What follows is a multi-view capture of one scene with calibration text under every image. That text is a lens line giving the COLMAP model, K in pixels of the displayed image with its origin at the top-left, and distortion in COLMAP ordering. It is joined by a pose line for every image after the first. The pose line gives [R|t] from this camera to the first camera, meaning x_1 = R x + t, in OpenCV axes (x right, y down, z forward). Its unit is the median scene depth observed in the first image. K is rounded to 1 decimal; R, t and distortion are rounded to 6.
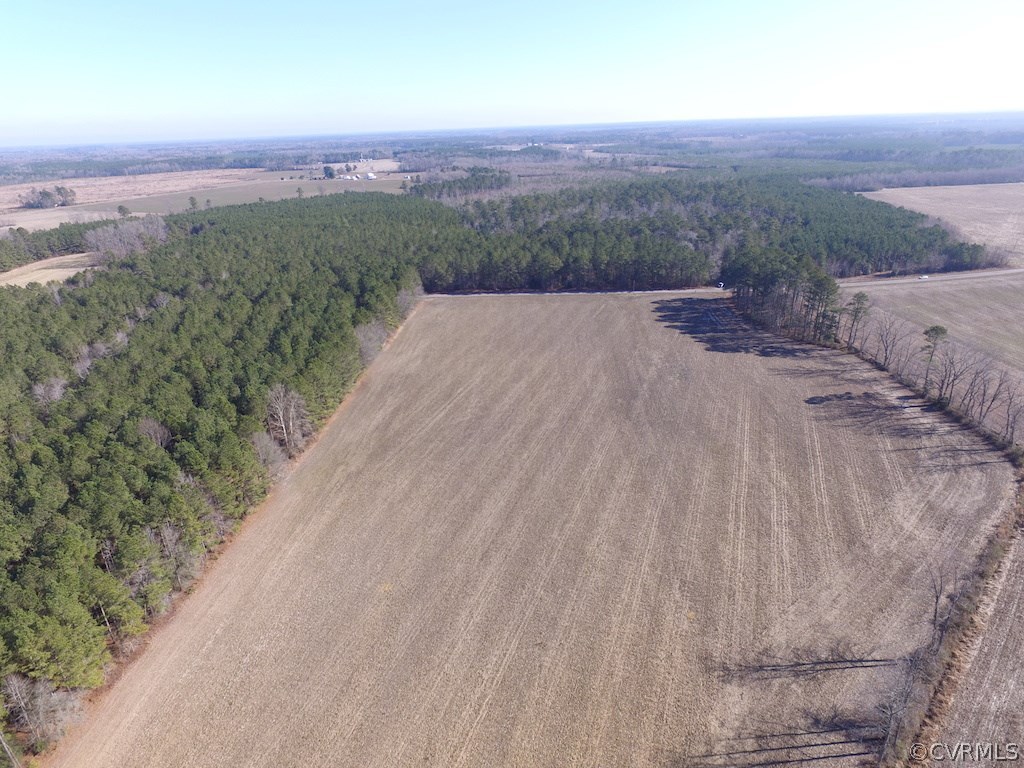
lens RADIAL K [[594.7, 0, 509.3], [0, 594.7, 382.8], [0, 0, 1]] dist [-0.017496, 0.018865]
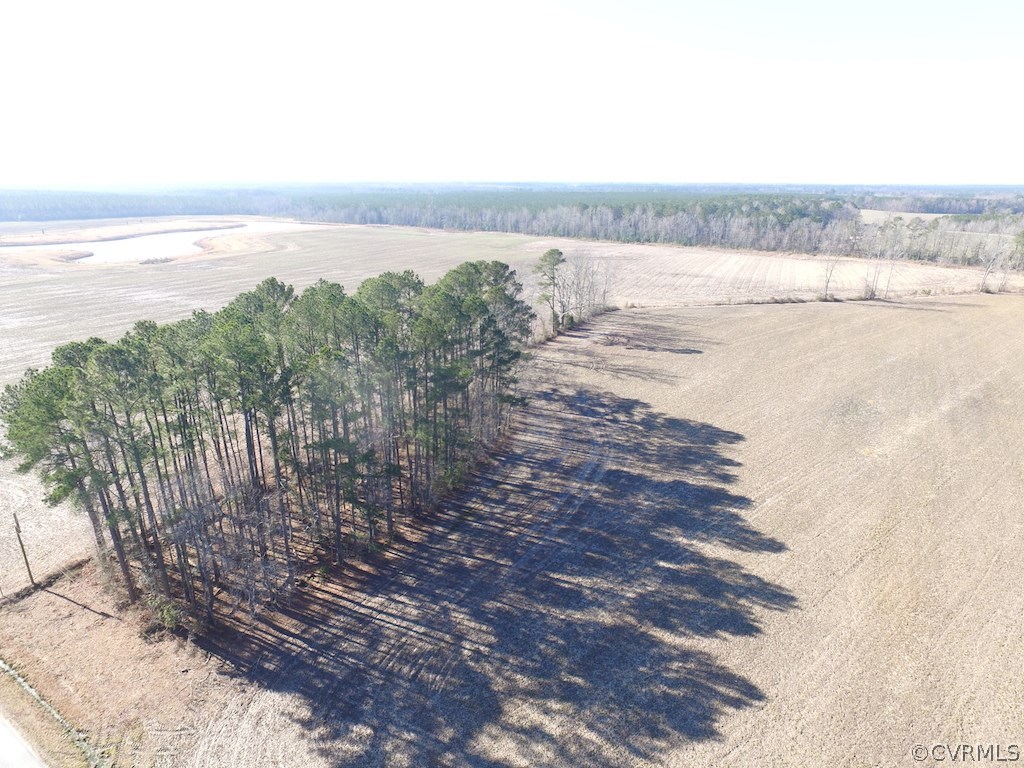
lens RADIAL K [[599.3, 0, 512.0], [0, 599.3, 384.0], [0, 0, 1]] dist [-0.005459, -0.001146]
pose [[-0.875960, -0.122132, 0.466667, 0.207818], [0.220248, 0.759433, 0.612170, -0.275164], [-0.429168, 0.639019, -0.638333, 0.966392]]
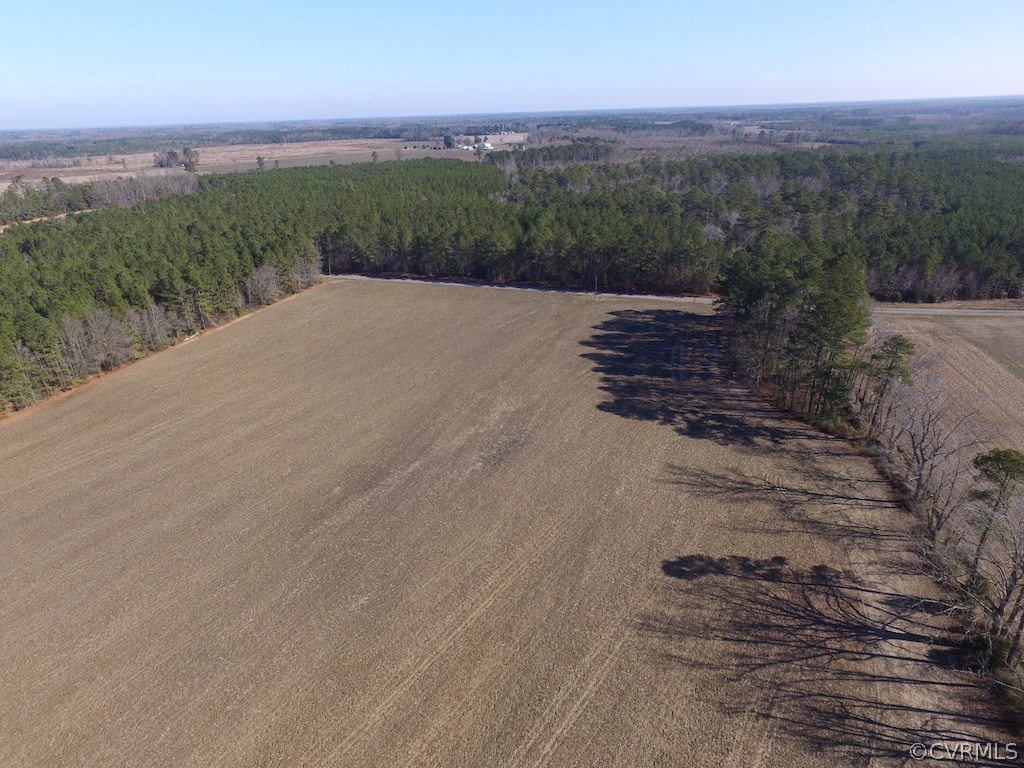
lens RADIAL K [[594.7, 0, 509.3], [0, 594.7, 382.8], [0, 0, 1]] dist [-0.017496, 0.018865]
pose [[0.960793, 0.121491, -0.249230, 0.287076], [-0.114270, 0.992506, 0.043296, -0.069009], [0.252623, -0.013119, 0.967476, 0.312405]]
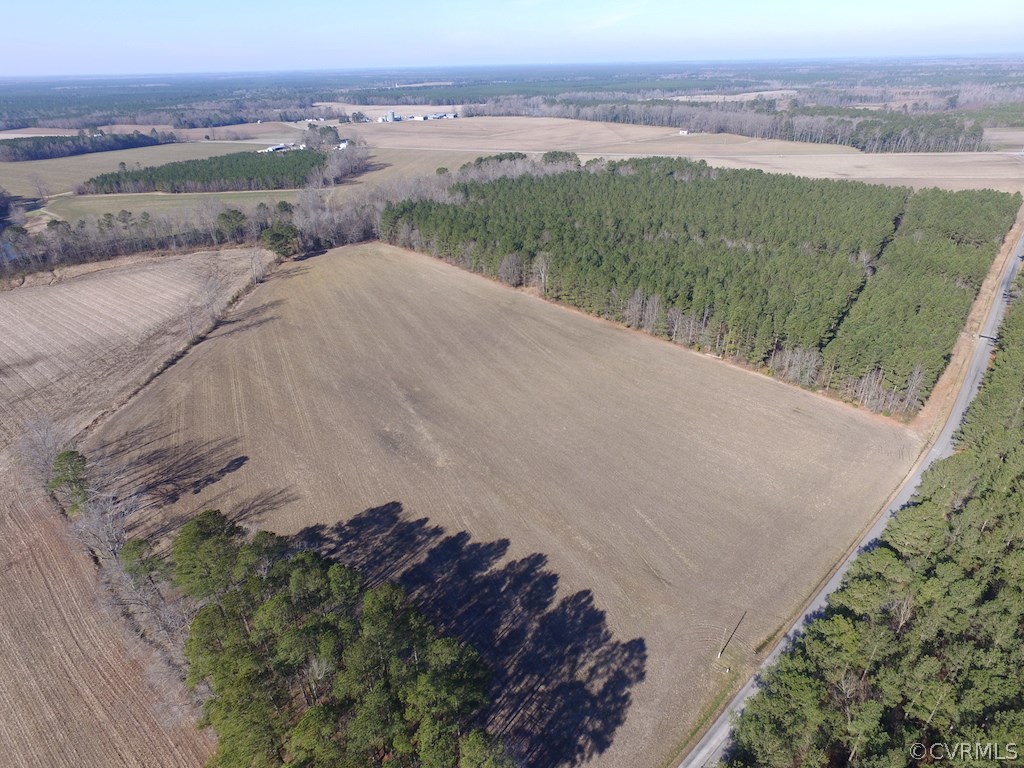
lens RADIAL K [[594.7, 0, 509.3], [0, 594.7, 382.8], [0, 0, 1]] dist [-0.017496, 0.018865]
pose [[-0.686663, 0.395382, -0.610055, 0.436308], [-0.244938, 0.664274, 0.706219, -0.464830], [0.684470, 0.634360, -0.359288, 0.910474]]
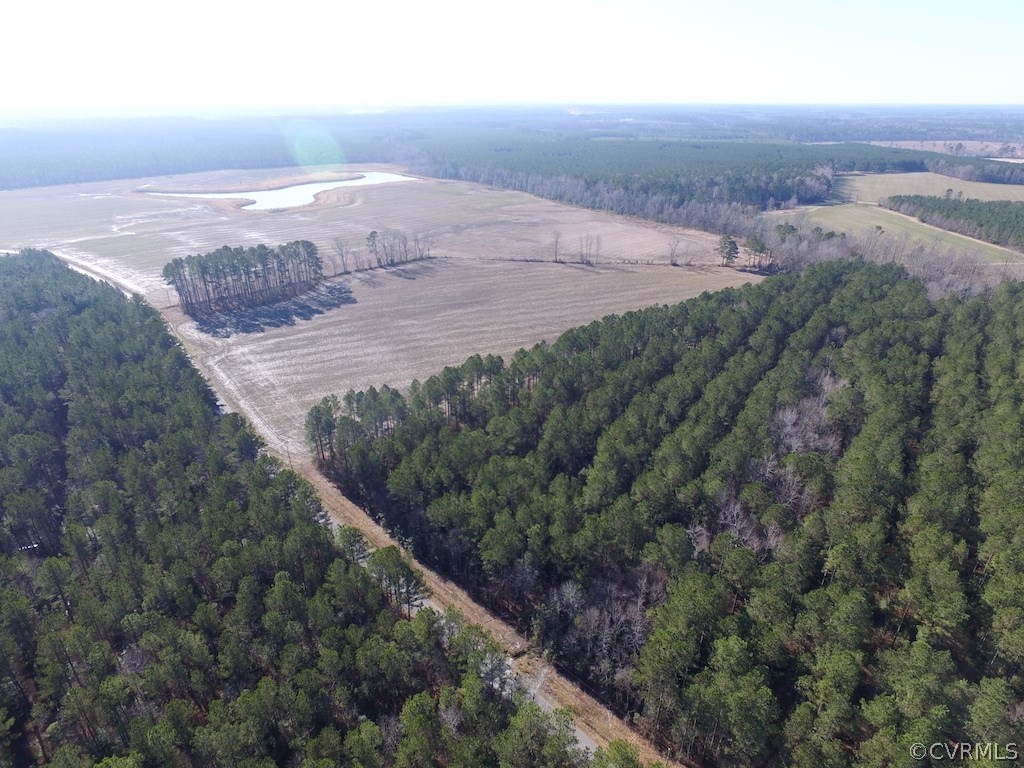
lens RADIAL K [[599.3, 0, 512.0], [0, 599.3, 384.0], [0, 0, 1]] dist [-0.005459, -0.001146]
pose [[-0.677651, -0.289525, 0.675992, -0.637891], [0.310300, 0.720818, 0.619786, -0.477939], [-0.666711, 0.629759, -0.398623, 1.045357]]
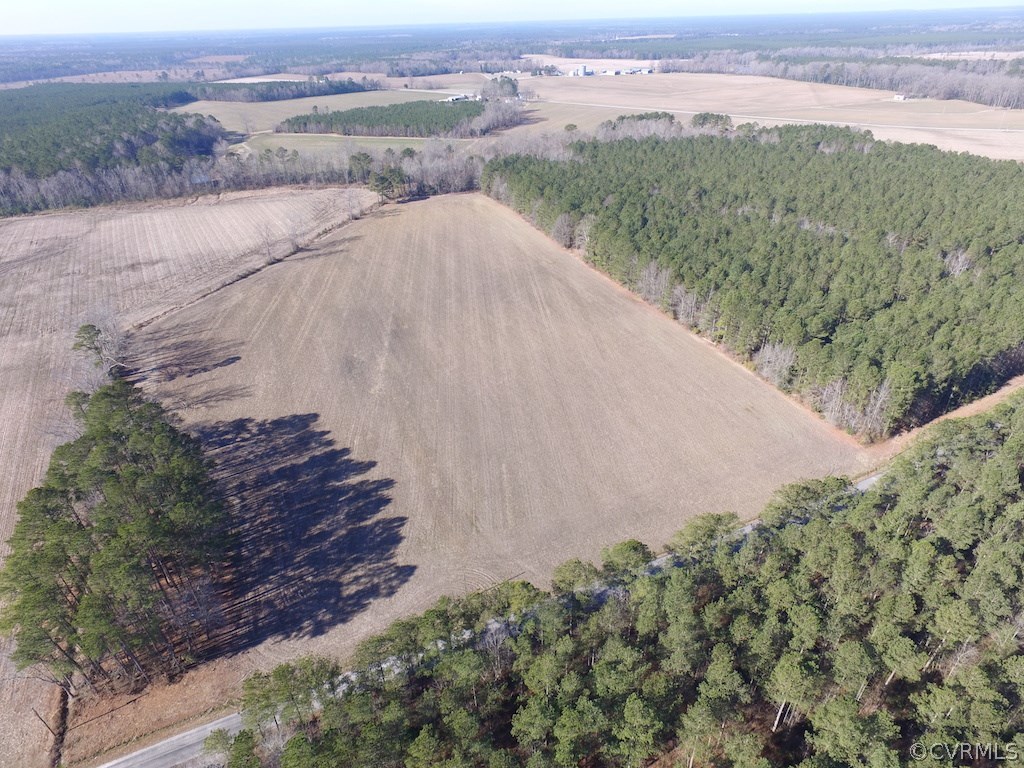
lens RADIAL K [[594.7, 0, 509.3], [0, 594.7, 382.8], [0, 0, 1]] dist [-0.017496, 0.018865]
pose [[-0.892300, 0.288779, -0.346999, 0.268357], [-0.122275, 0.585311, 0.801536, -0.521380], [0.434569, 0.757639, -0.486962, 1.061473]]
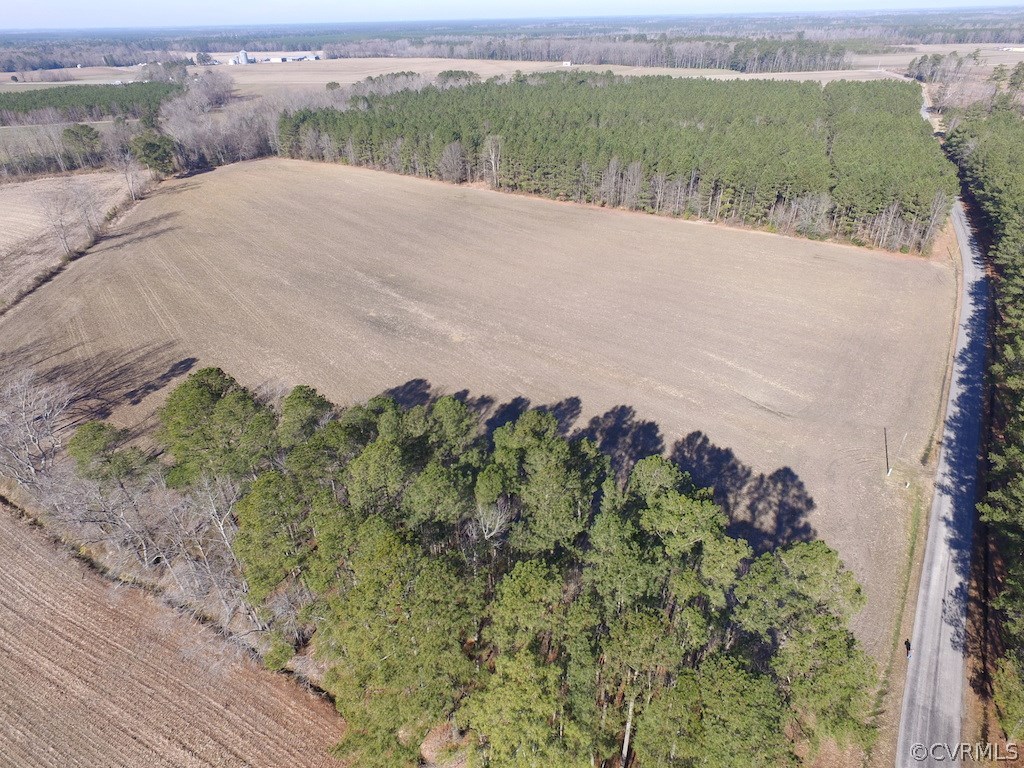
lens RADIAL K [[591.4, 0, 510.6], [0, 591.4, 384.5], [0, 0, 1]] dist [0.000770, -0.000483]
pose [[-0.511391, 0.497362, -0.700793, 0.479983], [-0.306504, 0.656293, 0.689445, -0.315231], [0.802829, 0.567372, -0.183179, 0.854065]]
